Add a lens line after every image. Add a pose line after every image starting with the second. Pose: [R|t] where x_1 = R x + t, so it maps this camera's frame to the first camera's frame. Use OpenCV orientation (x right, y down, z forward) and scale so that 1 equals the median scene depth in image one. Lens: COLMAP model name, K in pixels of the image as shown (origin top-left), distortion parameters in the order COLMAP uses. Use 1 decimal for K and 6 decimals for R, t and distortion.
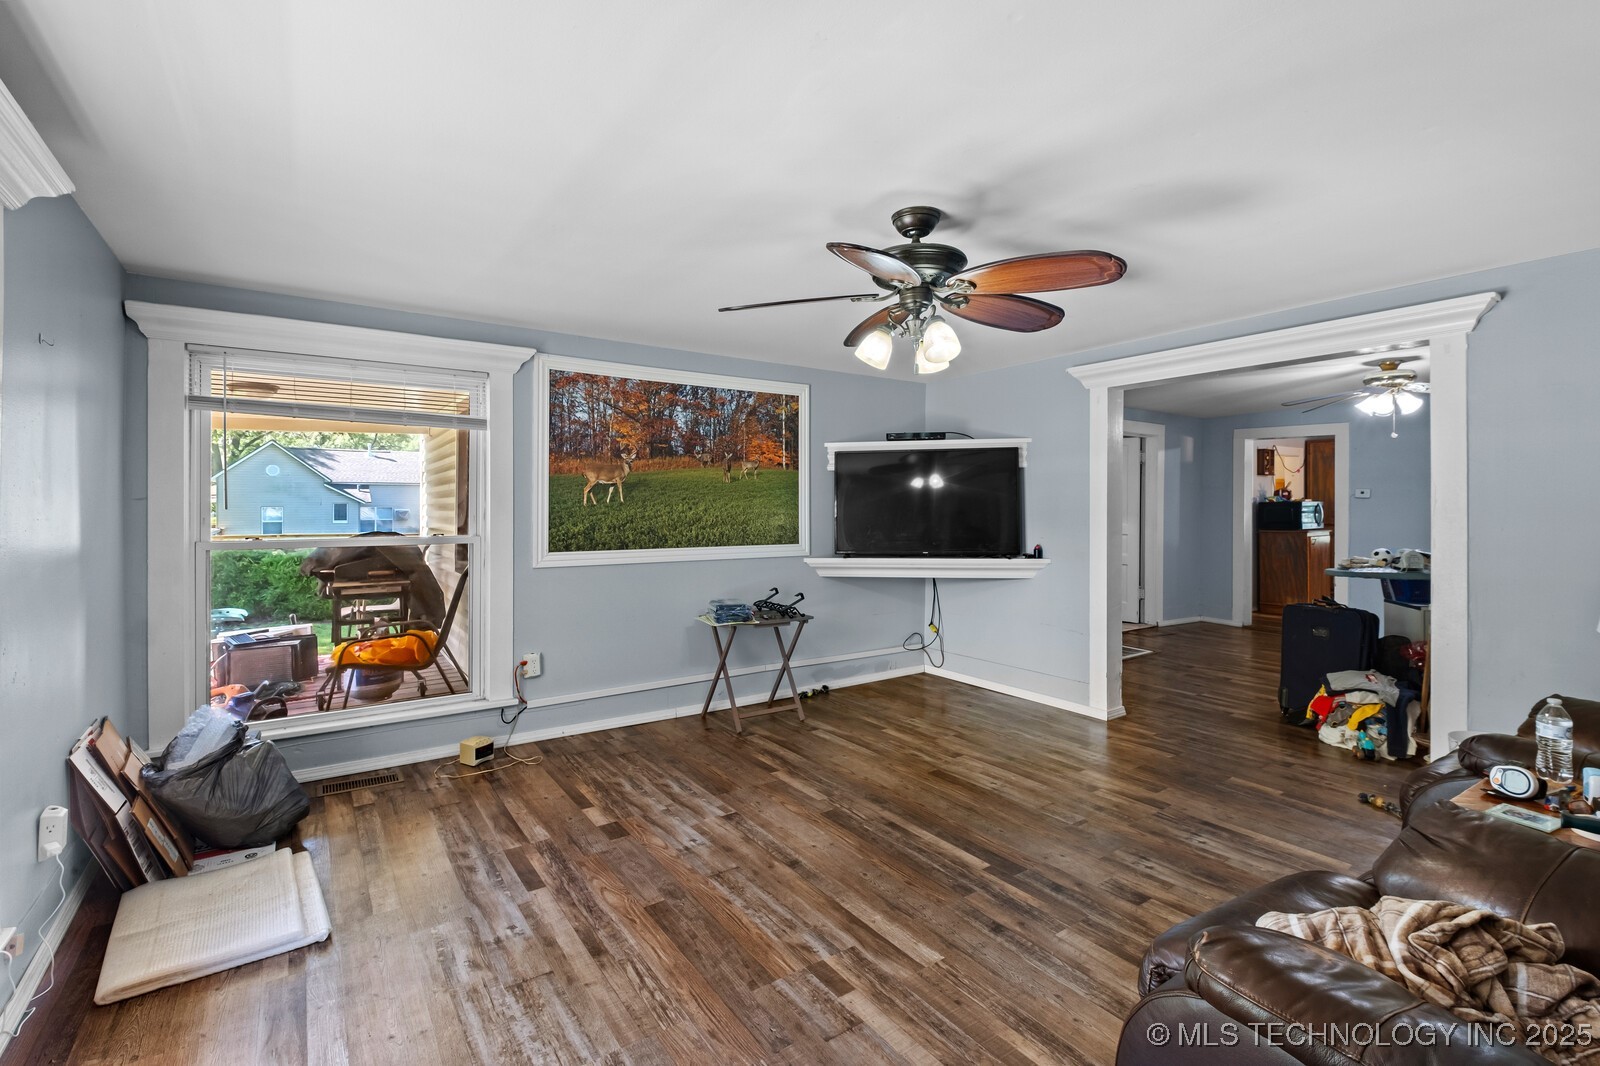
lens RADIAL K [[715.4, 0, 801.5], [0, 715.4, 519.7], [0, 0, 1]] dist [0.002233, -0.001122]
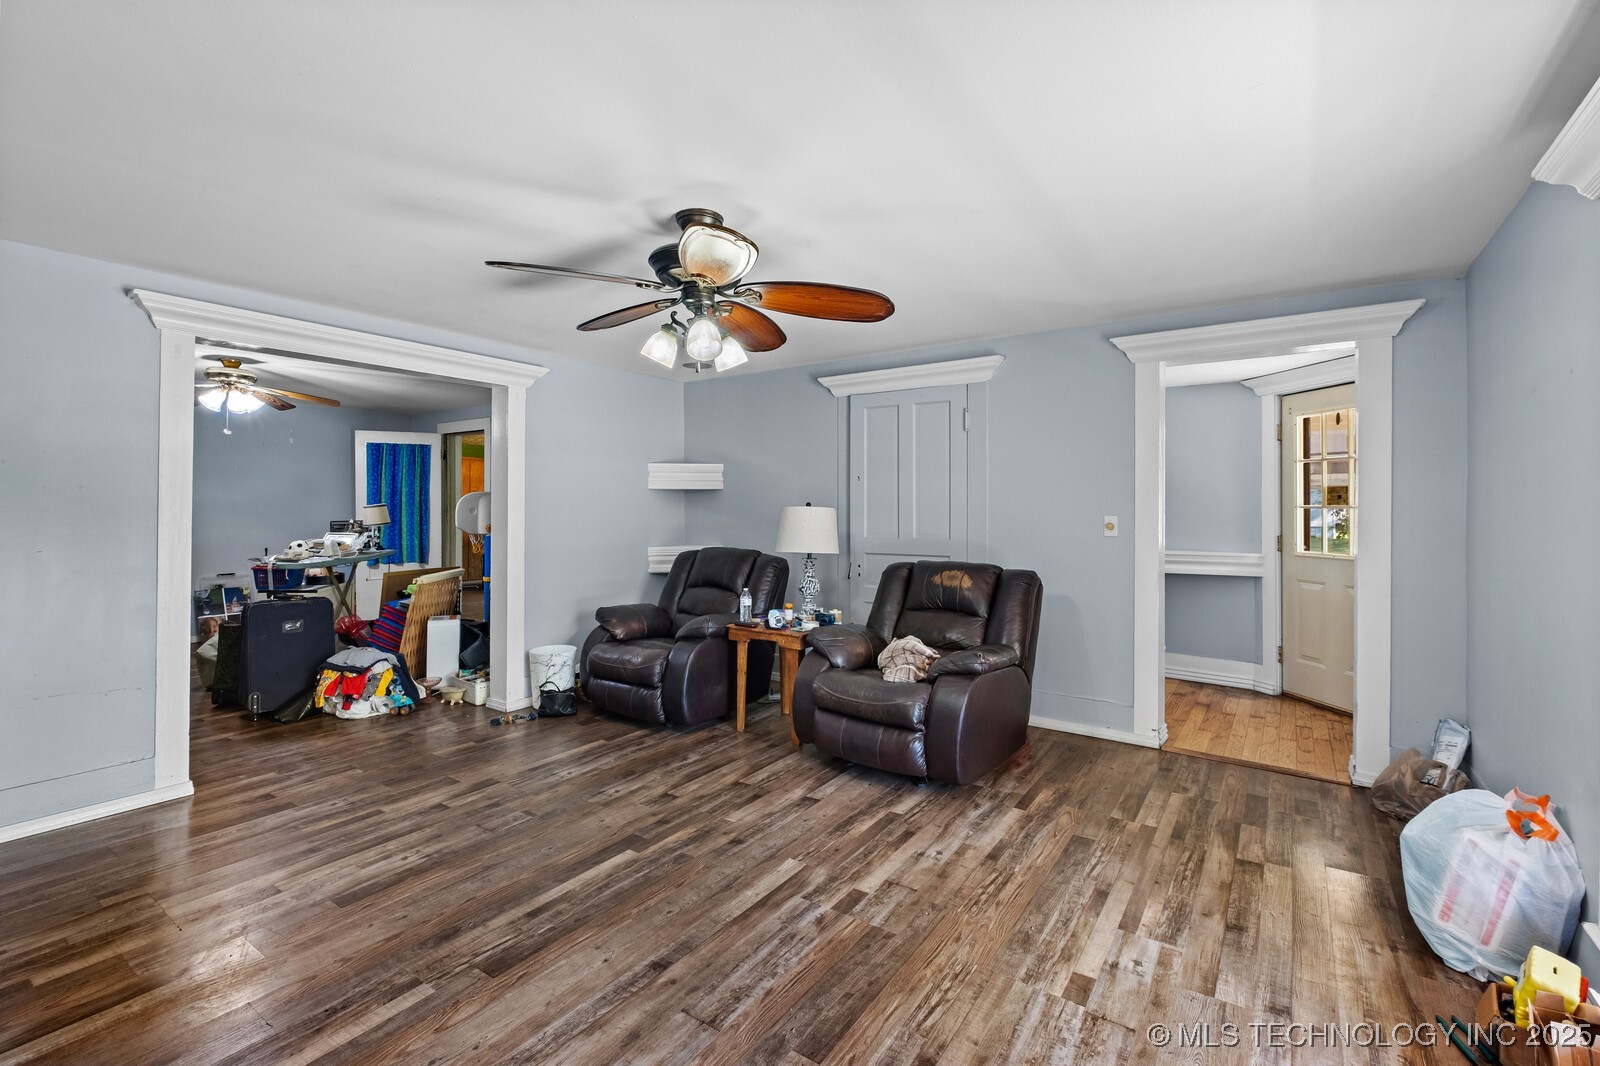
lens RADIAL K [[715.4, 0, 801.8], [0, 715.4, 517.9], [0, 0, 1]] dist [0.002233, -0.001122]
pose [[-0.355619, -0.016512, 0.934485, -0.856437], [0.012598, 0.999668, 0.022457, -0.014666], [-0.934546, 0.019759, -0.355294, 1.241450]]
